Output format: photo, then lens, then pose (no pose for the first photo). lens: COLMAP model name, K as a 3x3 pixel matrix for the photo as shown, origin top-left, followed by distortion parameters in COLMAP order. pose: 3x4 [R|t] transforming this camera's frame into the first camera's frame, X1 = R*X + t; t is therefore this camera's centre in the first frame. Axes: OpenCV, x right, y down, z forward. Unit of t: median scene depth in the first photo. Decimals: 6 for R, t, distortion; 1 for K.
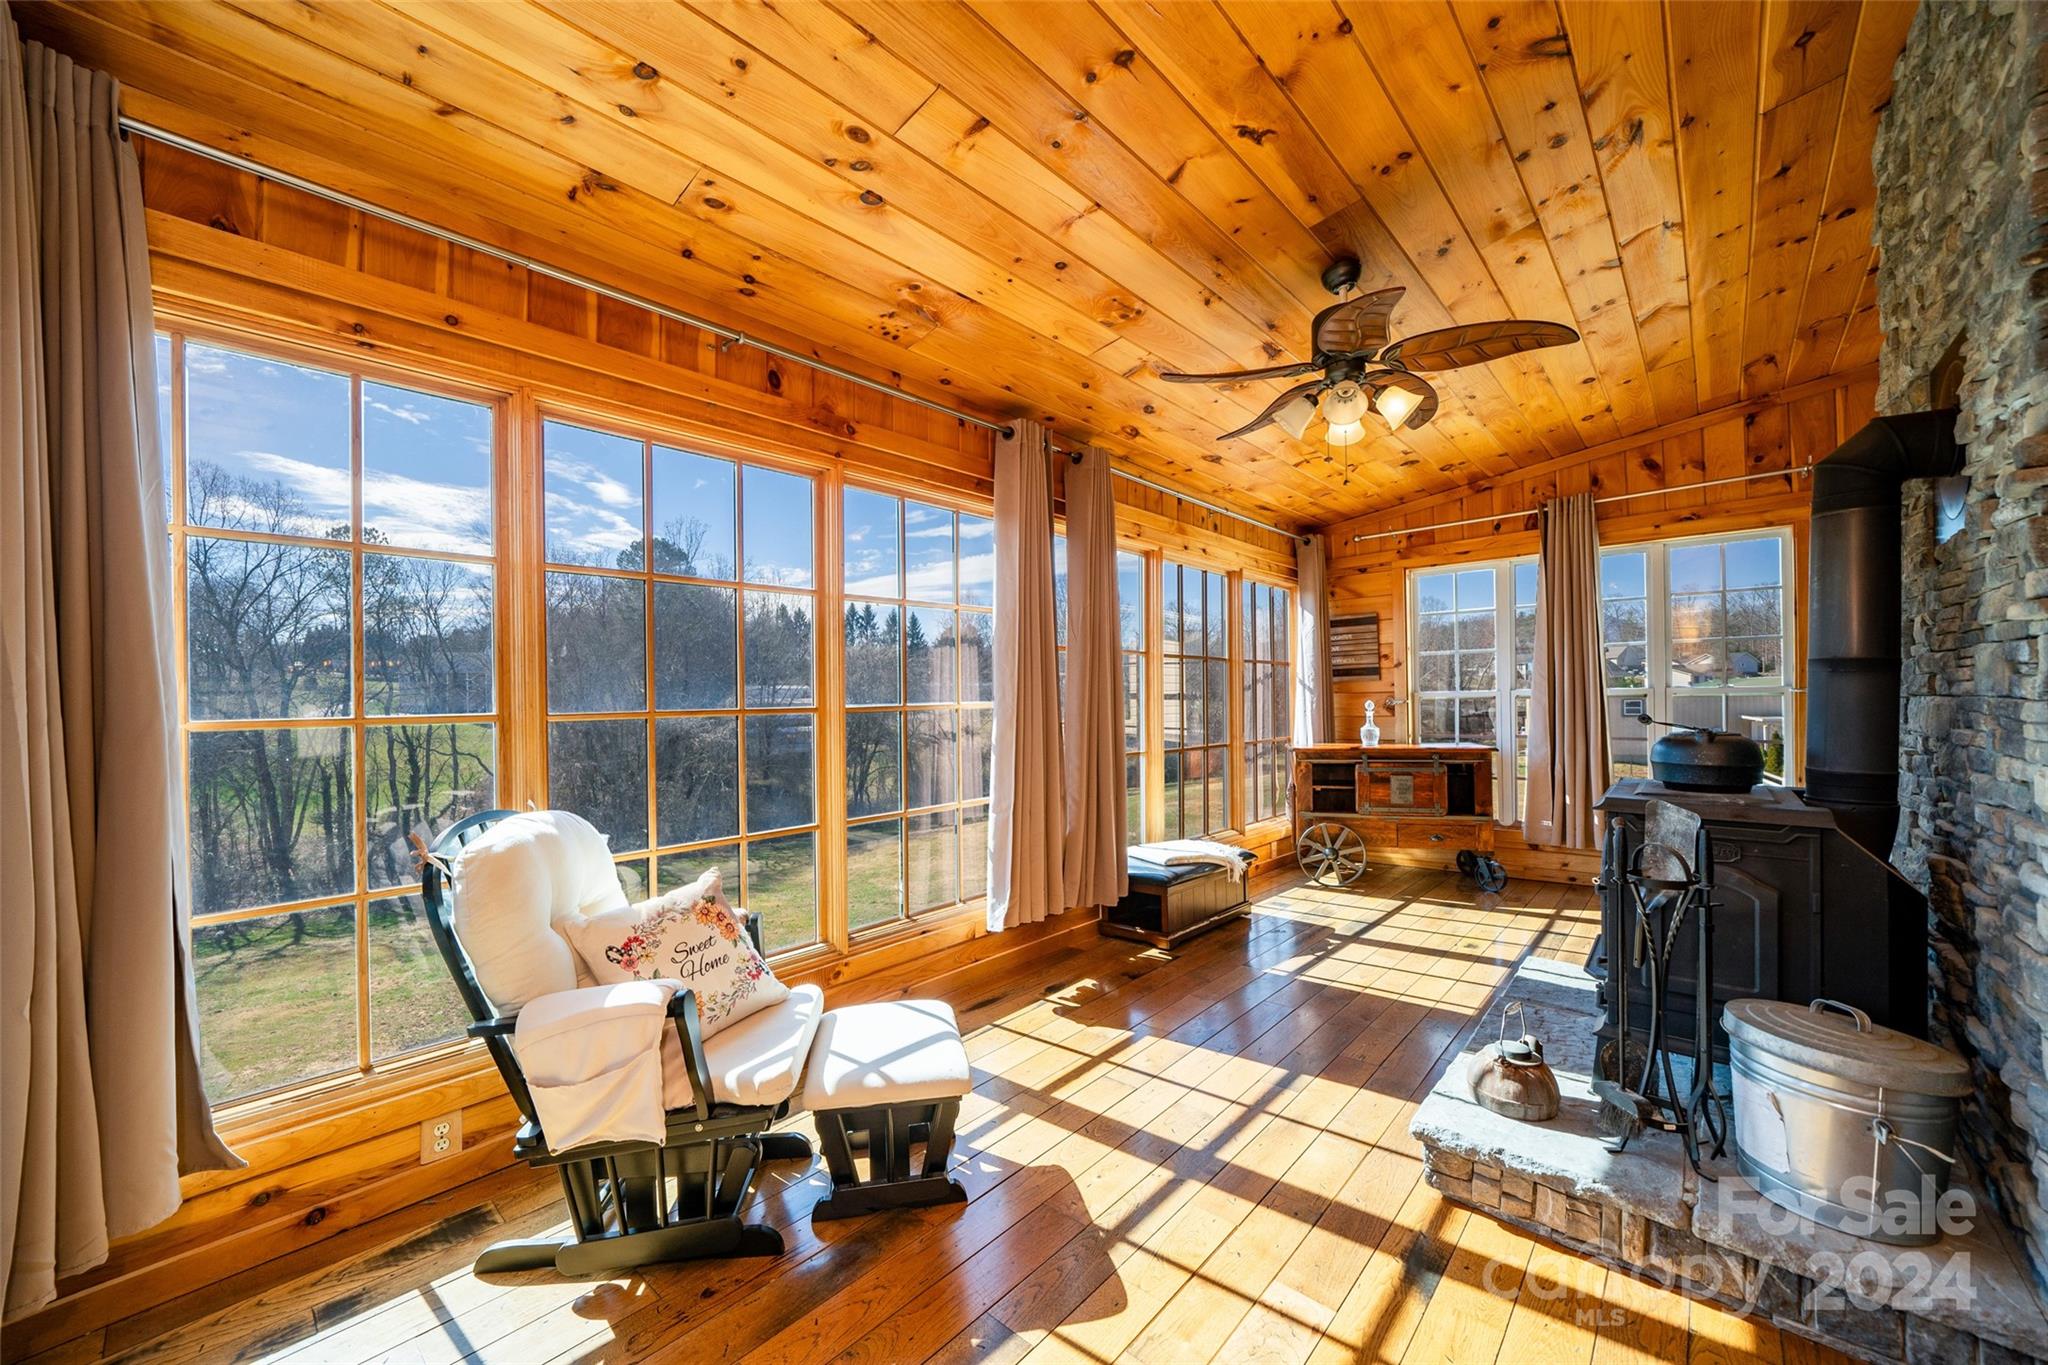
lens RADIAL K [[793.8, 0, 1009.9], [0, 793.8, 700.0], [0, 0, 1]] dist [-0.011562, 0.001329]
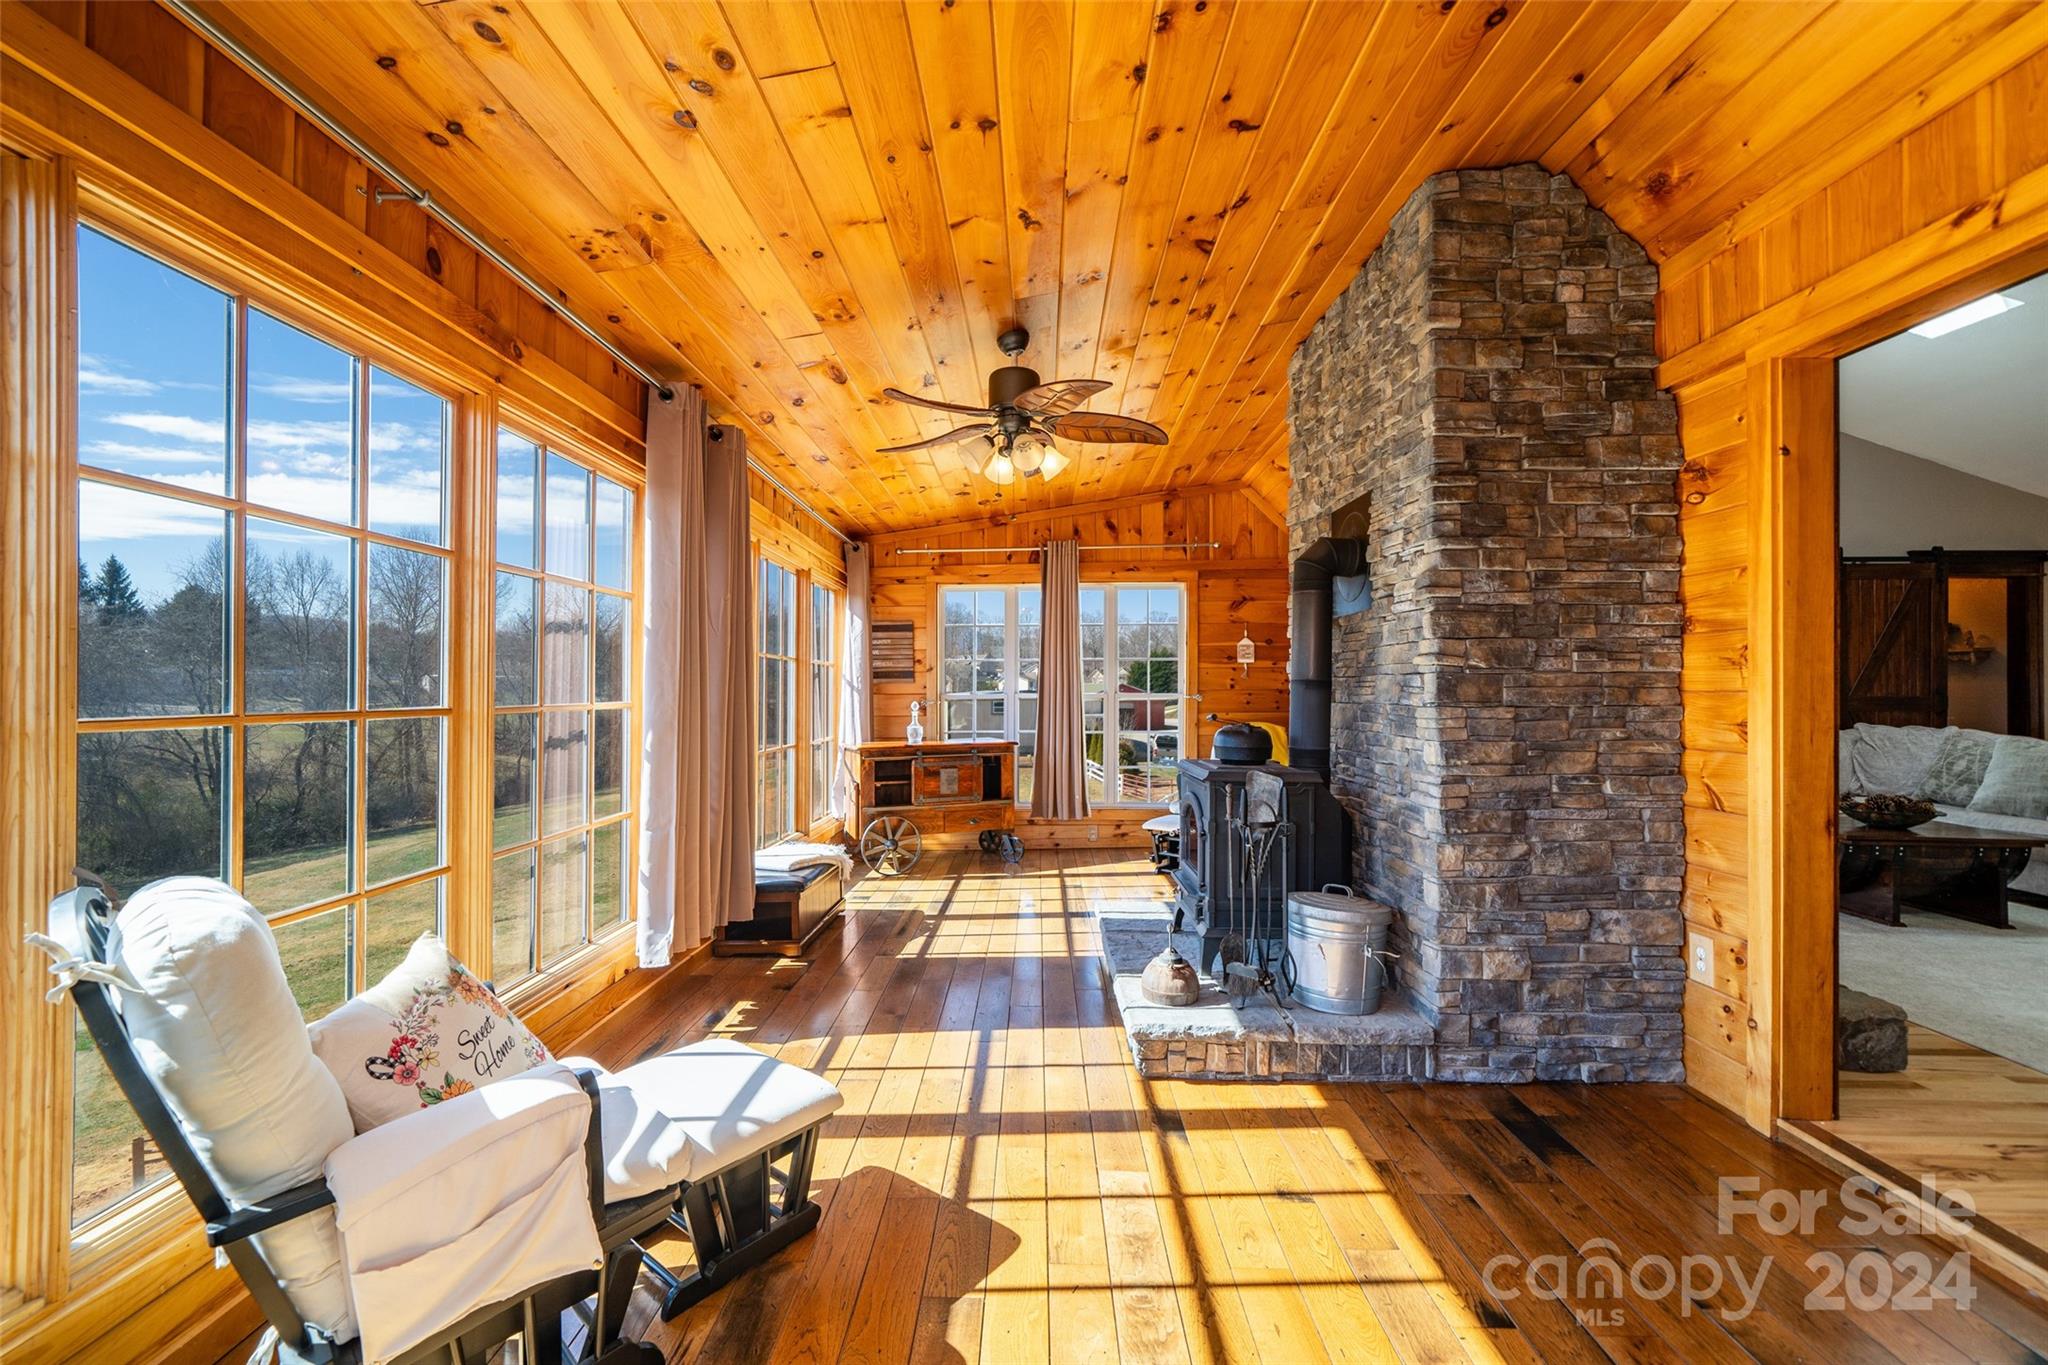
lens RADIAL K [[835.8, 0, 1041.7], [0, 835.8, 692.8], [0, 0, 1]] dist [-0.001679, 0.001017]
pose [[0.744636, 0.013314, 0.667338, -0.310829], [-0.008501, 0.999909, -0.010463, -0.001442], [-0.667417, 0.002119, 0.744681, 0.039949]]
